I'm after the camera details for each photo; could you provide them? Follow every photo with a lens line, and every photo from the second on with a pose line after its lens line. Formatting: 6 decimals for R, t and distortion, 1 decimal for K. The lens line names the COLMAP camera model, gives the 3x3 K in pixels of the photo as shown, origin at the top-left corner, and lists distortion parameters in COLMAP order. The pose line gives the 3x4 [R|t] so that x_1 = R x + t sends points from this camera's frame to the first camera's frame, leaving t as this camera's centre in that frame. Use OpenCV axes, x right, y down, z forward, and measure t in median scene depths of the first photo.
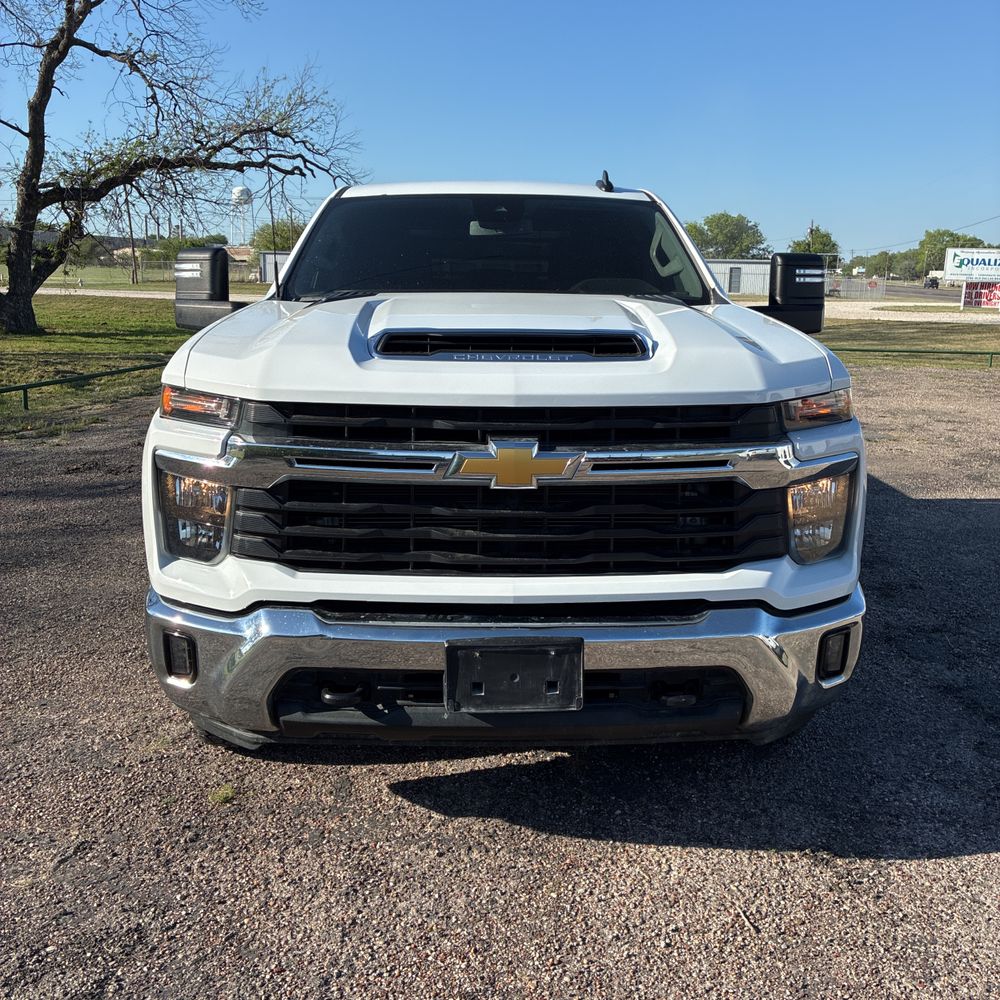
lens RADIAL K [[1009.9, 0, 496.0], [0, 1009.9, 497.1], [0, 0, 1]] dist [0.027863, -0.002633]
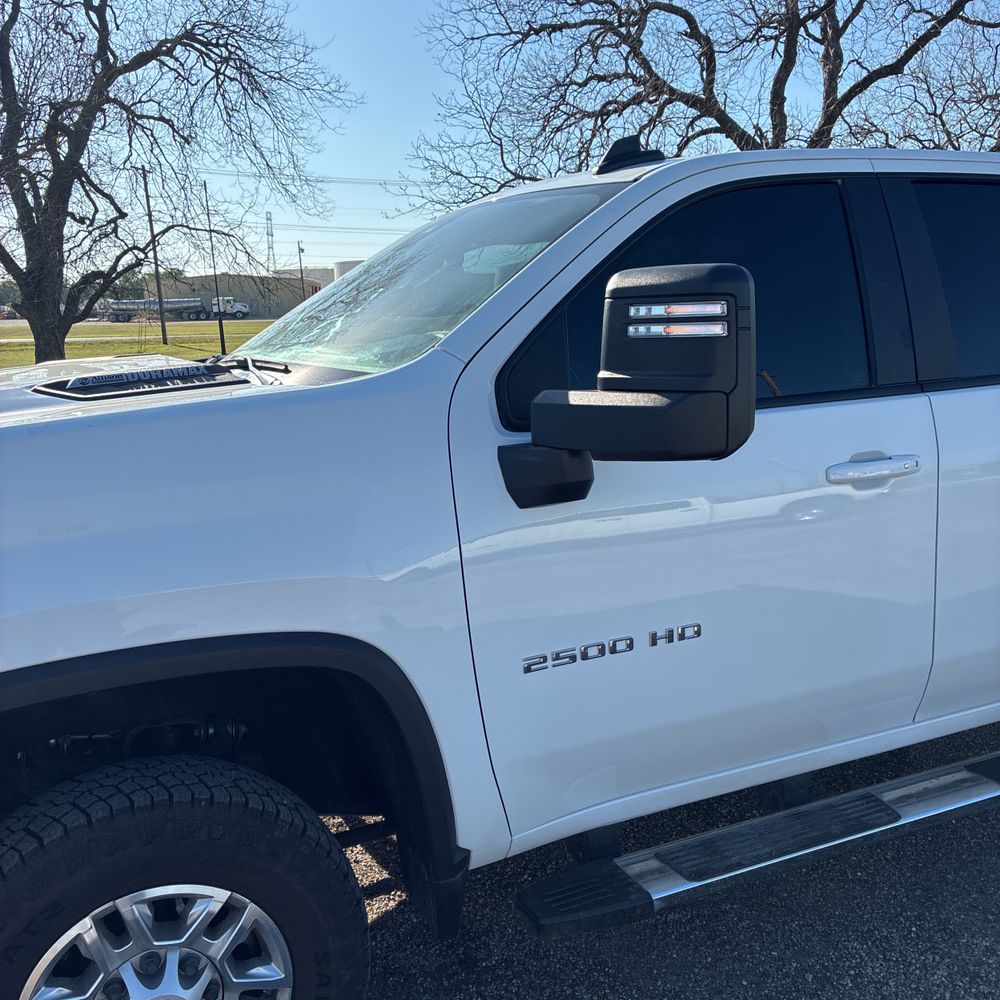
lens RADIAL K [[1002.6, 0, 501.9], [0, 1002.6, 502.8], [0, 0, 1]] dist [0.084117, -0.115627]
pose [[0.399545, 0.149640, -0.904418, 0.631219], [-0.167936, 0.981839, 0.088260, -0.162828], [0.901200, 0.116621, 0.417419, 0.742670]]
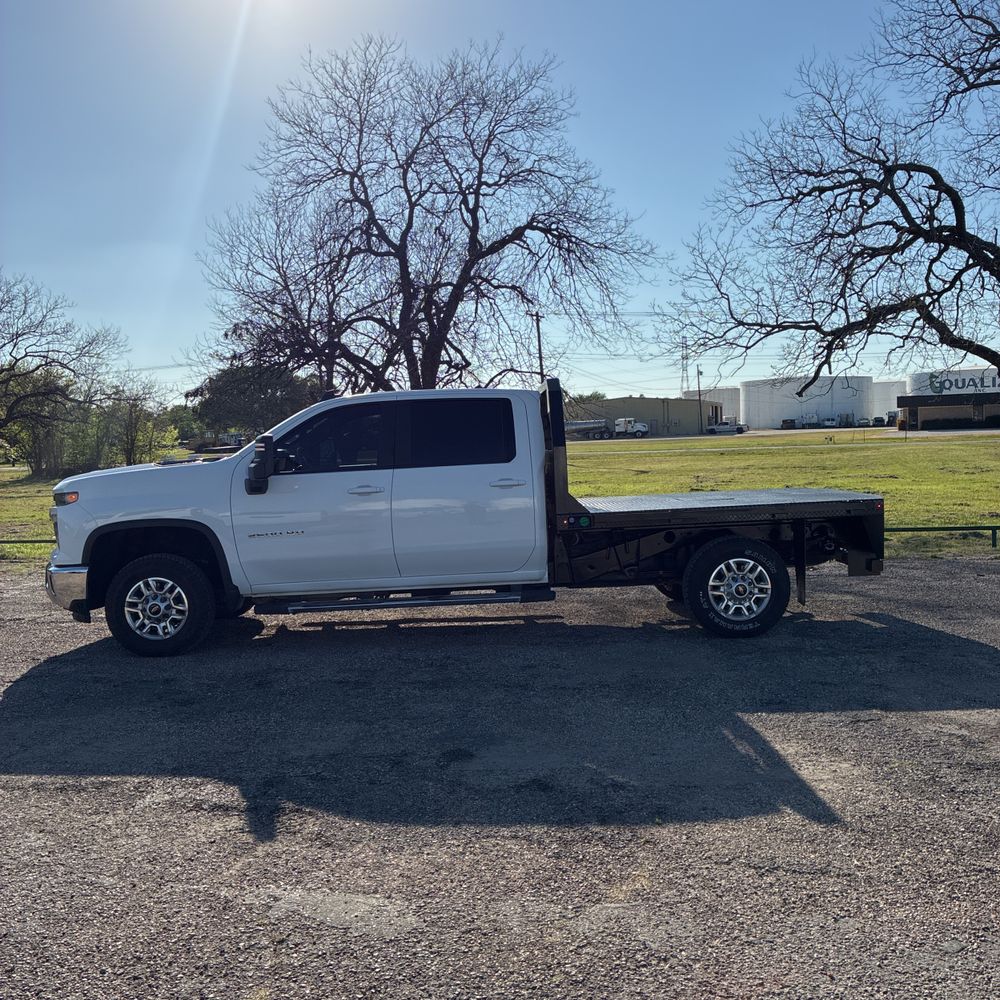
lens RADIAL K [[1002.6, 0, 501.9], [0, 1002.6, 502.8], [0, 0, 1]] dist [0.084117, -0.115627]
pose [[0.009589, 0.049243, -0.998741, 1.979340], [-0.182946, 0.982015, 0.046662, -0.269799], [0.983076, 0.182269, 0.018425, 1.338833]]
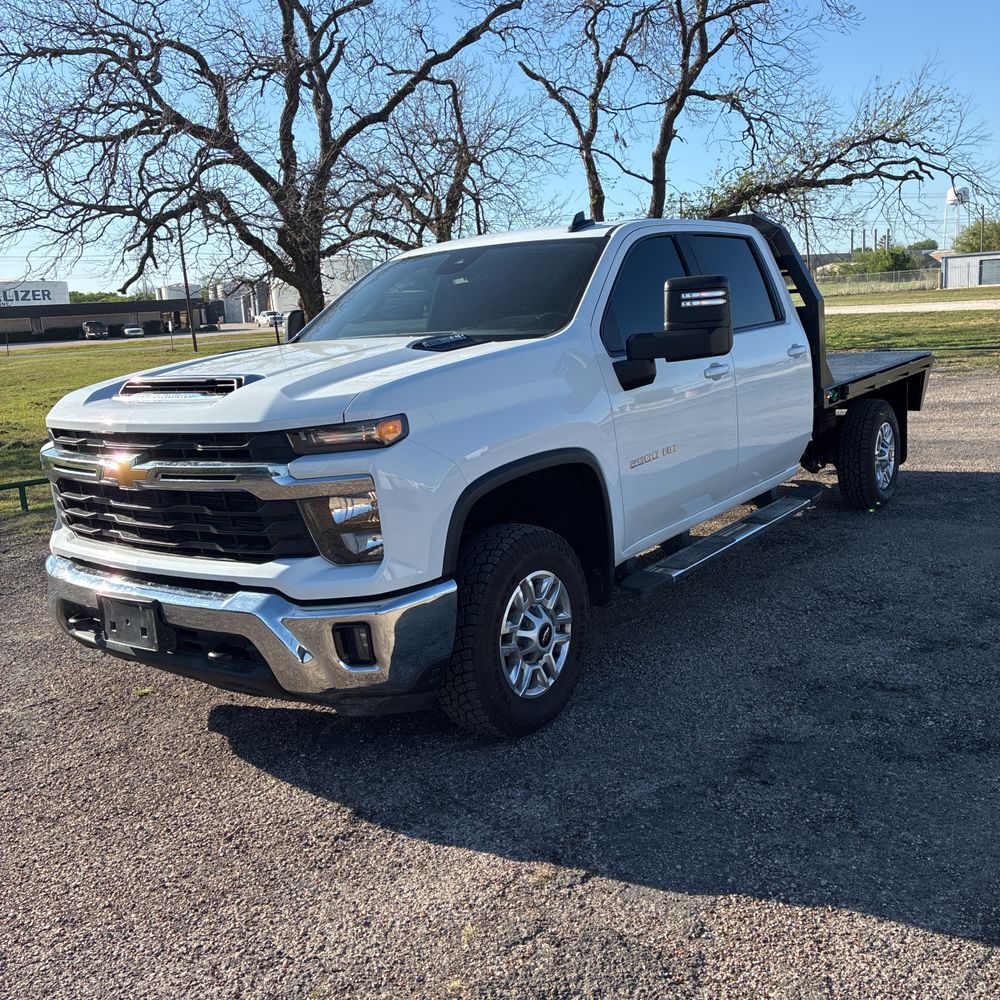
lens RADIAL K [[999.9, 0, 500.0], [0, 999.9, 500.0], [0, 0, 1]] dist [0.041453, -0.027705]
pose [[0.792913, 0.051310, -0.607170, 0.723508], [-0.056807, 0.998333, 0.010182, -0.020827], [0.606680, 0.026418, 0.794507, 0.105777]]
